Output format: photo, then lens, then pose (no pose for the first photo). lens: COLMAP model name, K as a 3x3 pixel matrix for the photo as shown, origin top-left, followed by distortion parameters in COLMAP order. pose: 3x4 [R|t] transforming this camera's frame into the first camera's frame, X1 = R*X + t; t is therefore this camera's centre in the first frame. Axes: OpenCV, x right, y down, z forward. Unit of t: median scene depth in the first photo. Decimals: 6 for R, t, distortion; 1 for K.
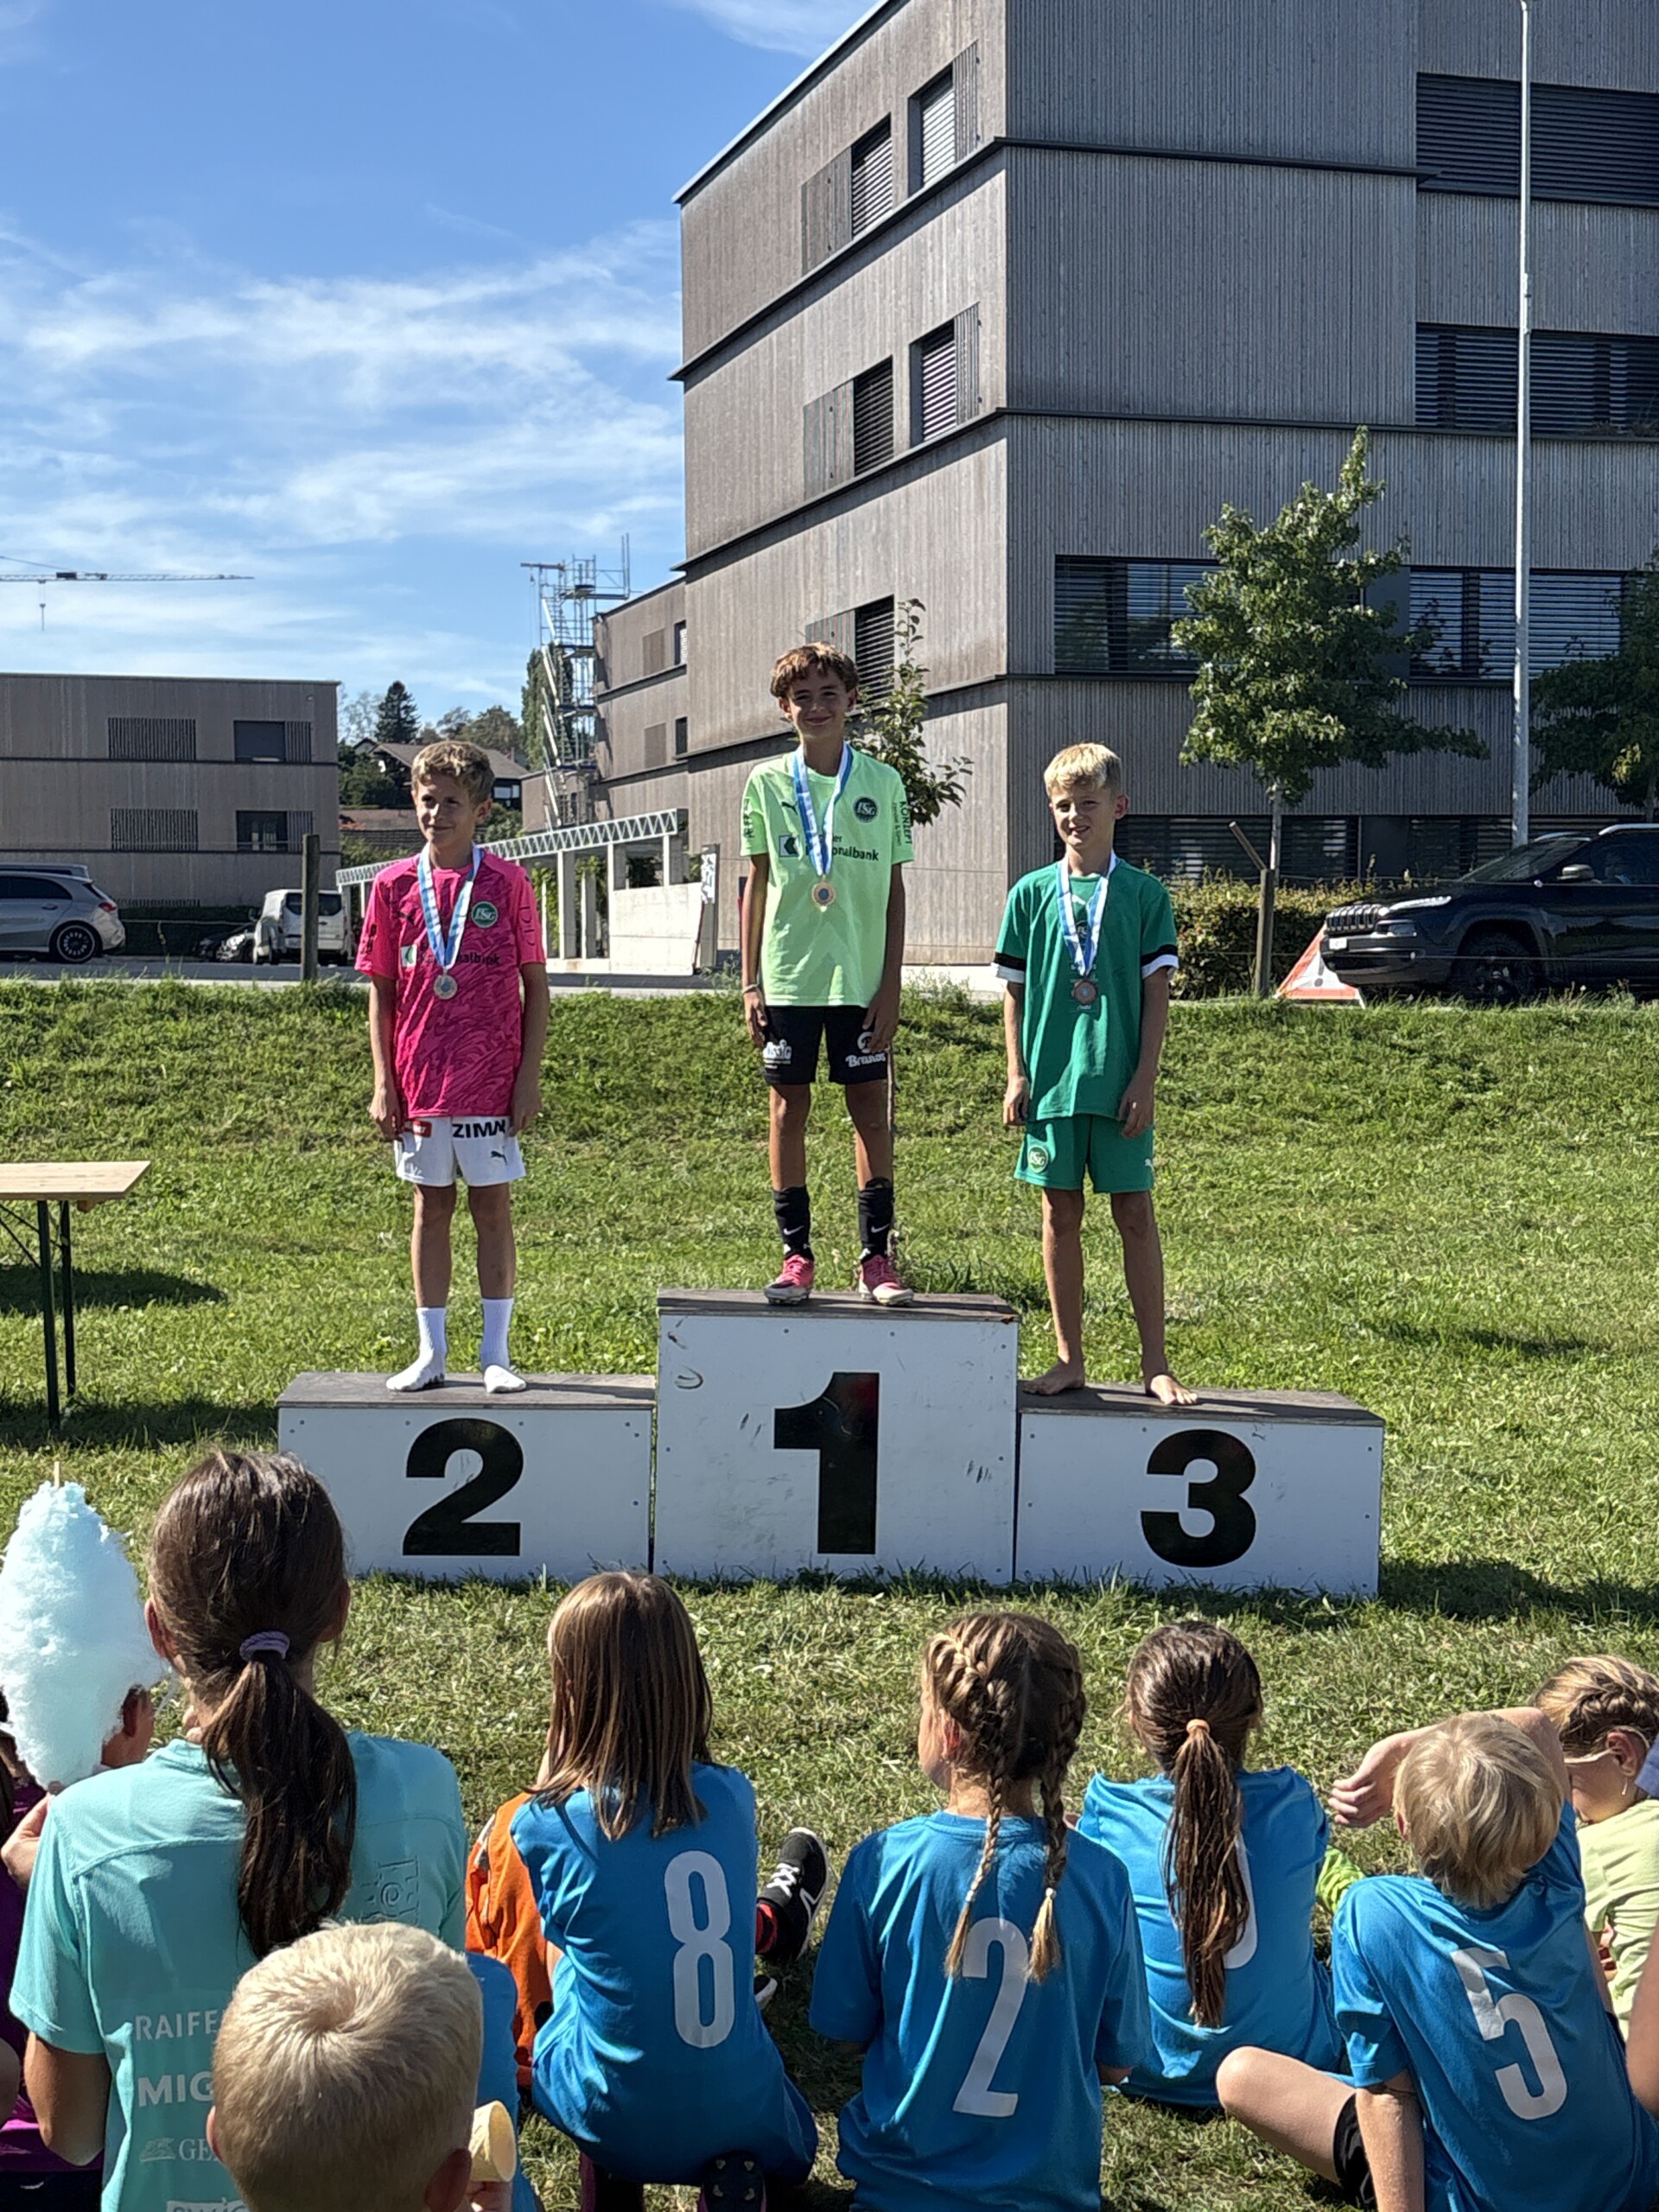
lens RADIAL K [[3063.6, 0, 837.5], [0, 3063.6, 1115.6], [0, 0, 1]] dist [0.125088, 0.000000]
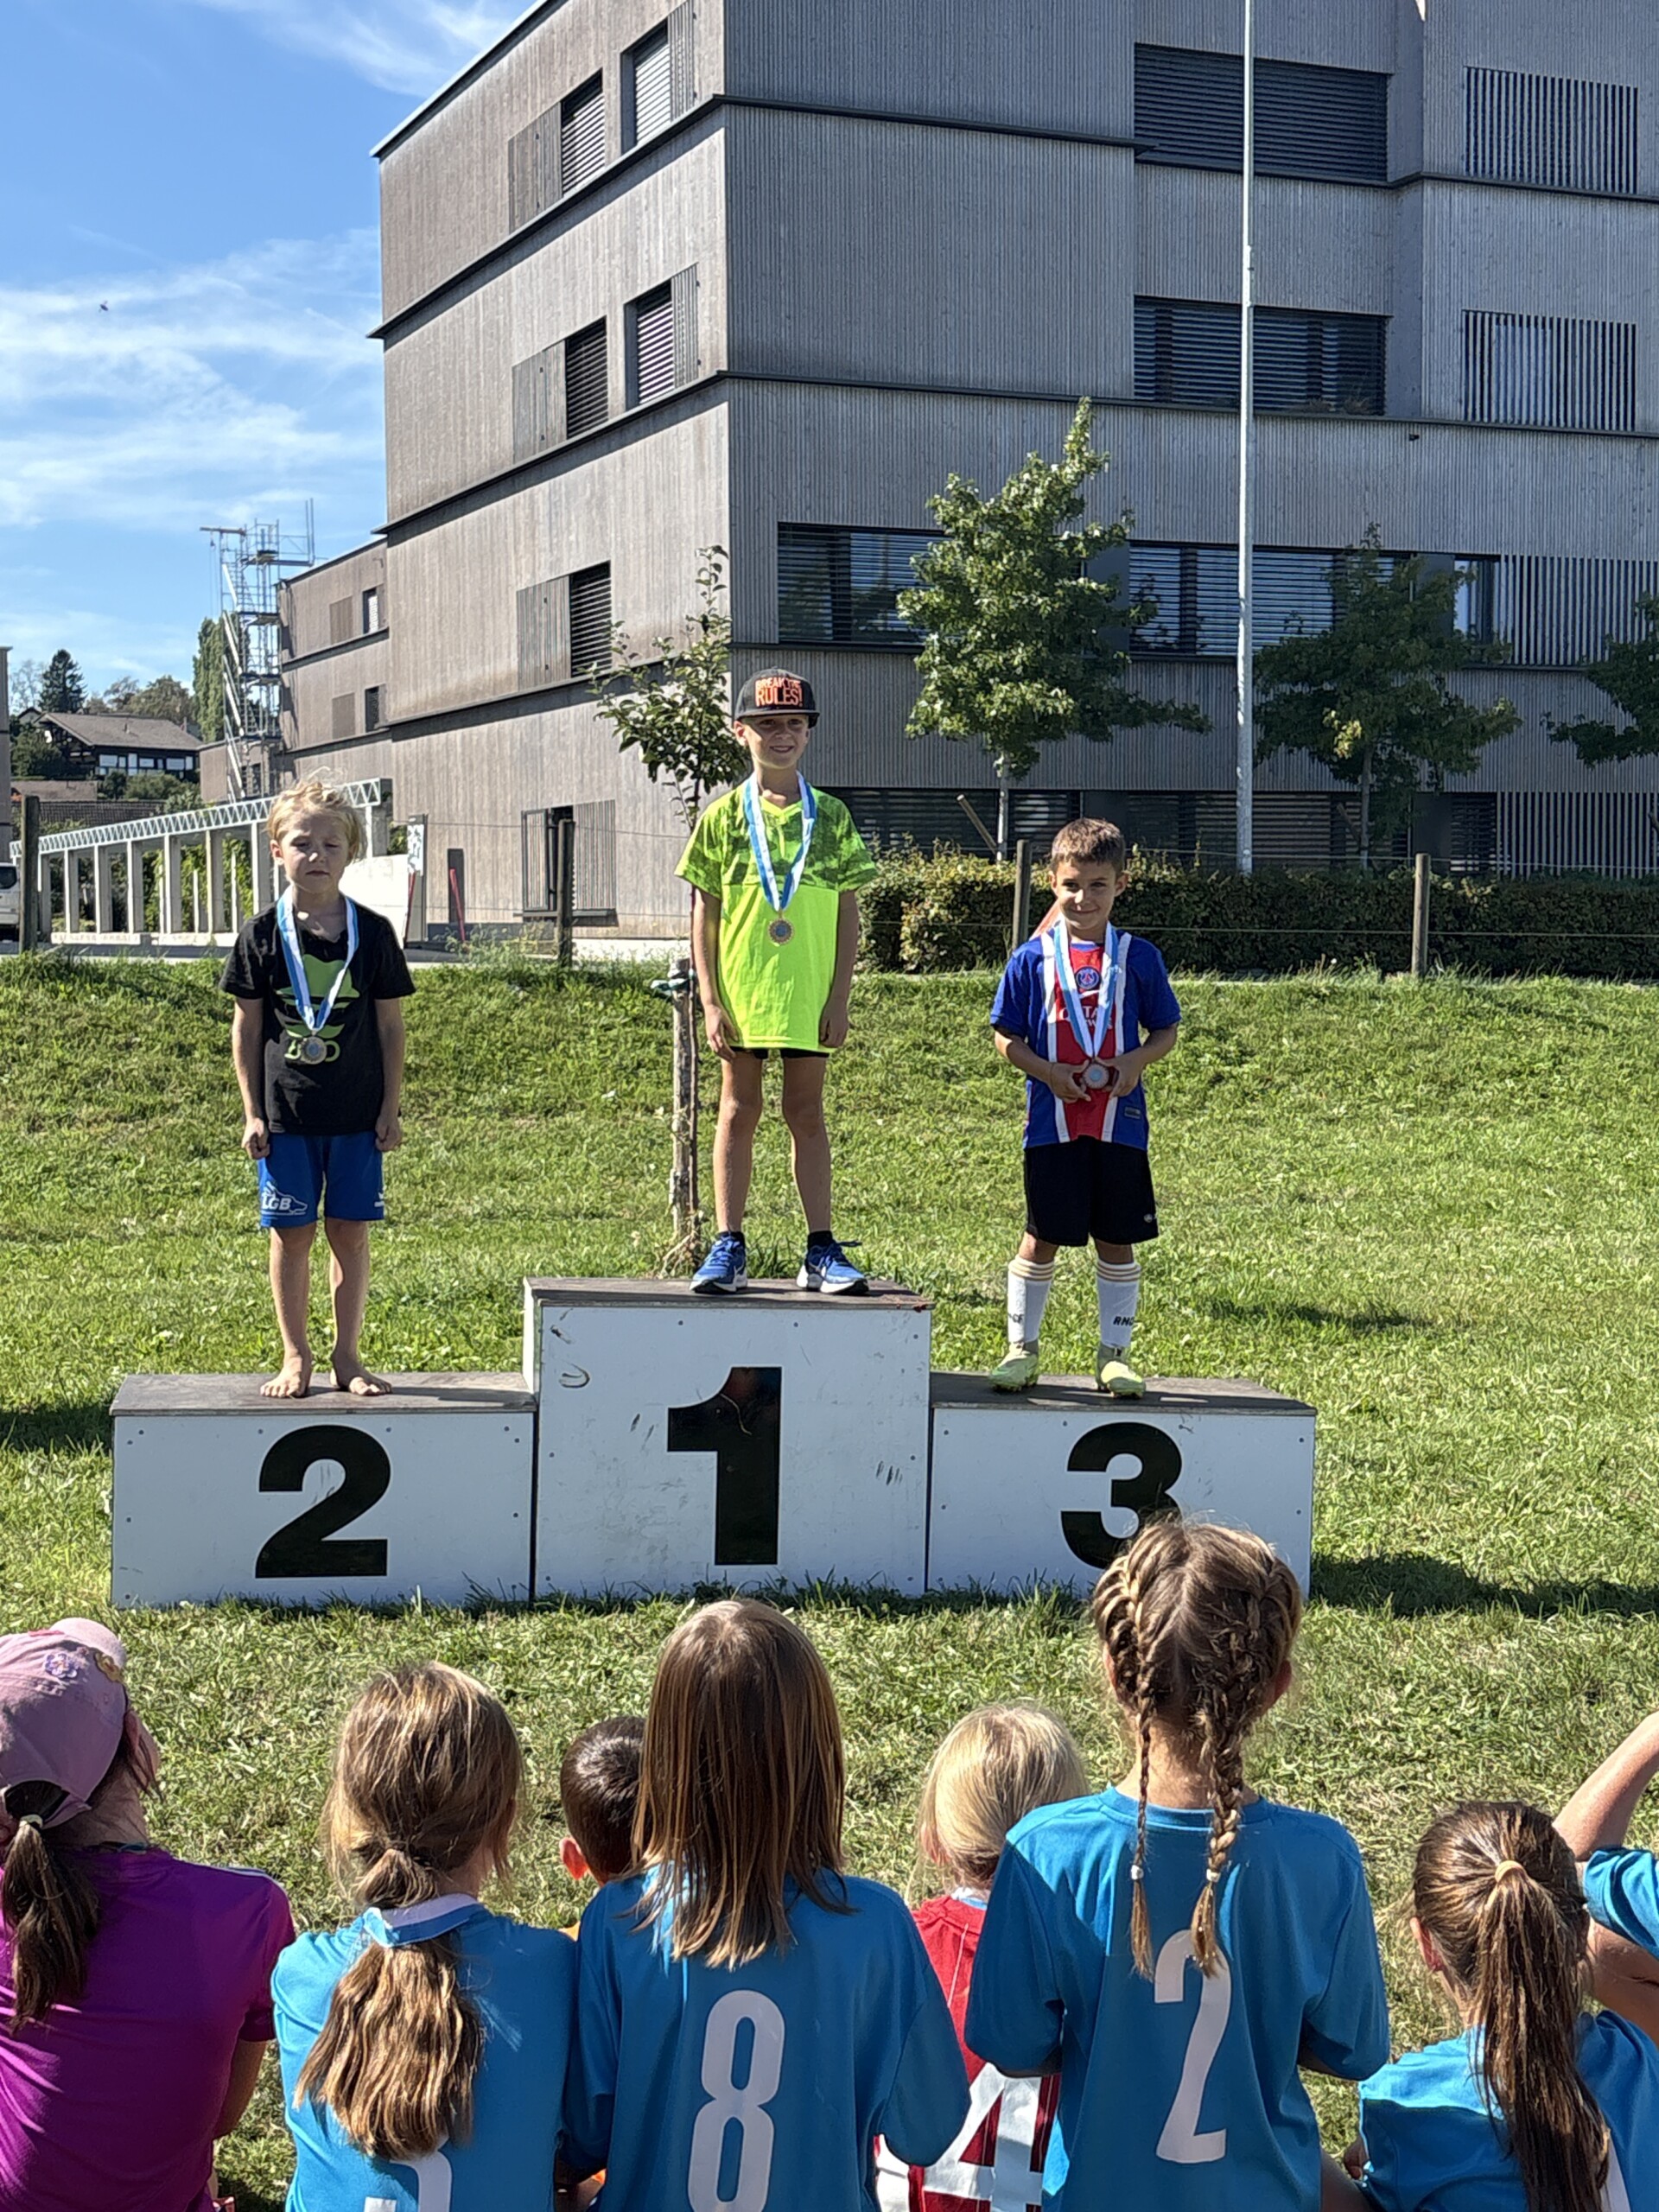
lens RADIAL K [[3063.6, 0, 850.7], [0, 3063.6, 1121.2], [0, 0, 1]] dist [0.125088, 0.000000]
pose [[0.994288, -0.006105, 0.106559, -0.013201], [0.005139, 0.999943, 0.009337, 0.000368], [-0.106610, -0.008736, 0.994263, 0.018011]]
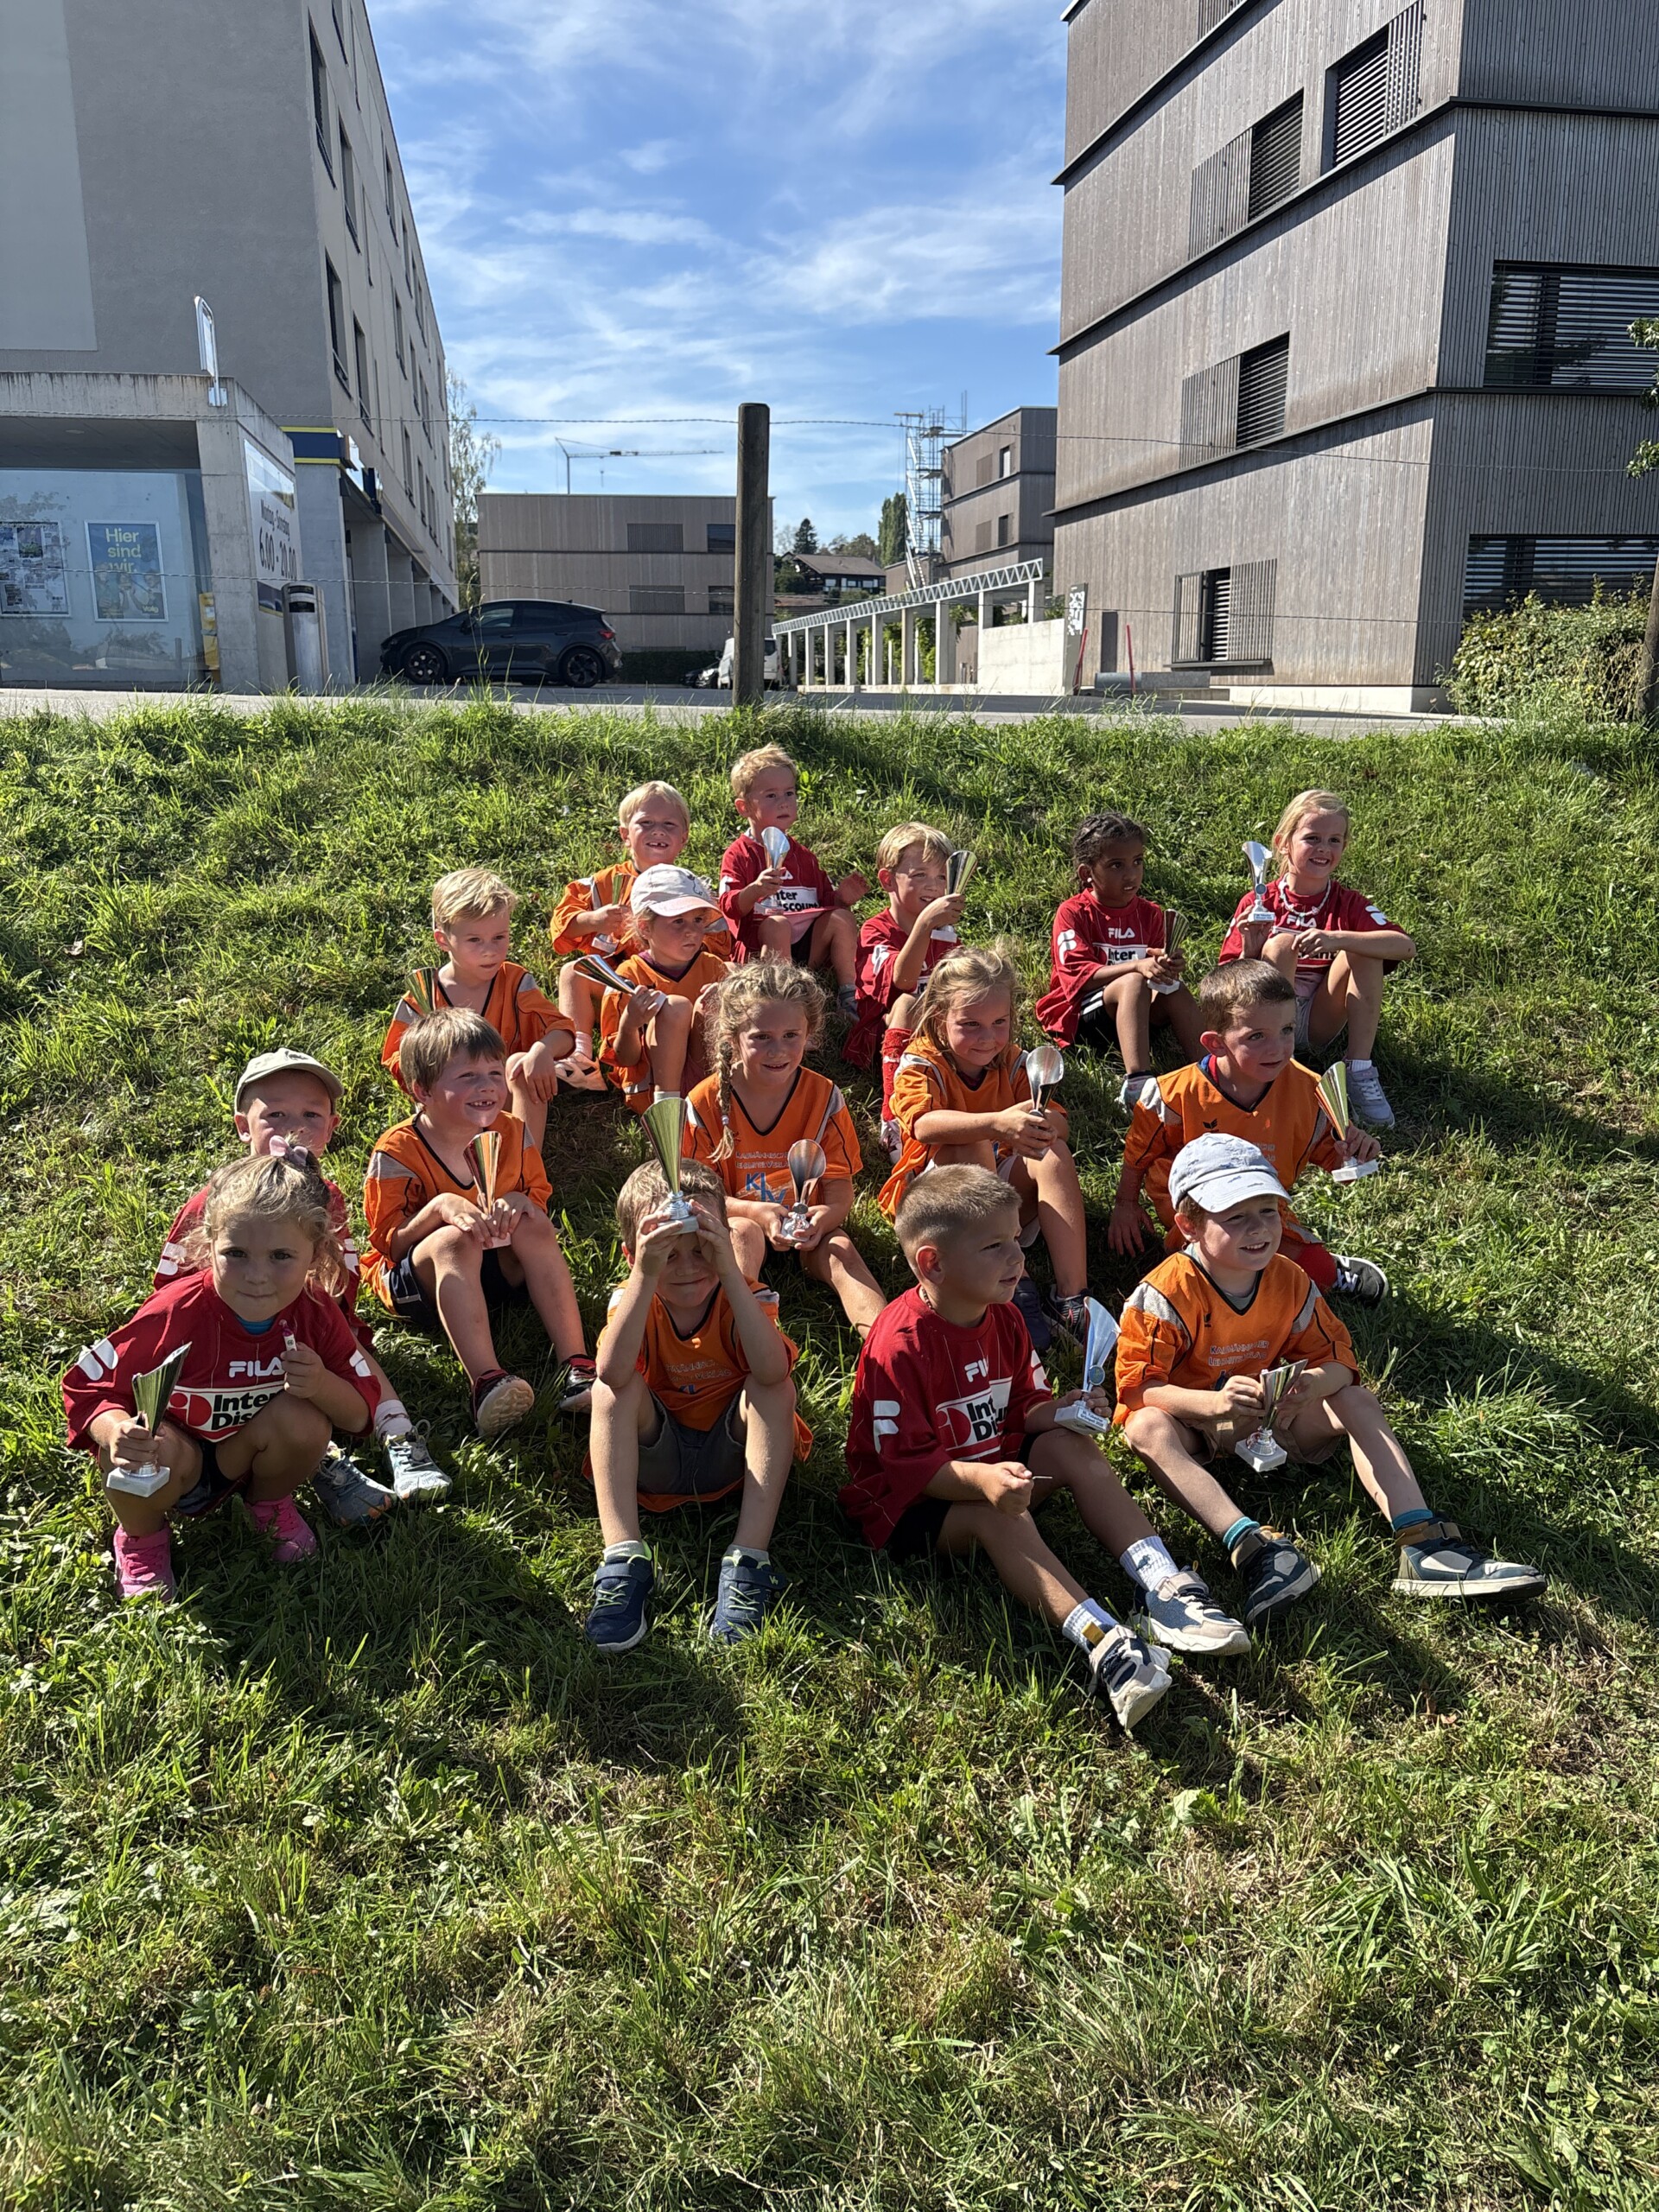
lens RADIAL K [[1709.4, 0, 828.5], [0, 1709.4, 1120.5], [0, 0, 1]] dist [0.028601, -0.043318]
pose [[0.991790, 0.032638, -0.123643, -0.069725], [-0.007816, 0.980545, 0.196140, -0.018542], [0.127639, -0.193563, 0.972749, 0.409802]]
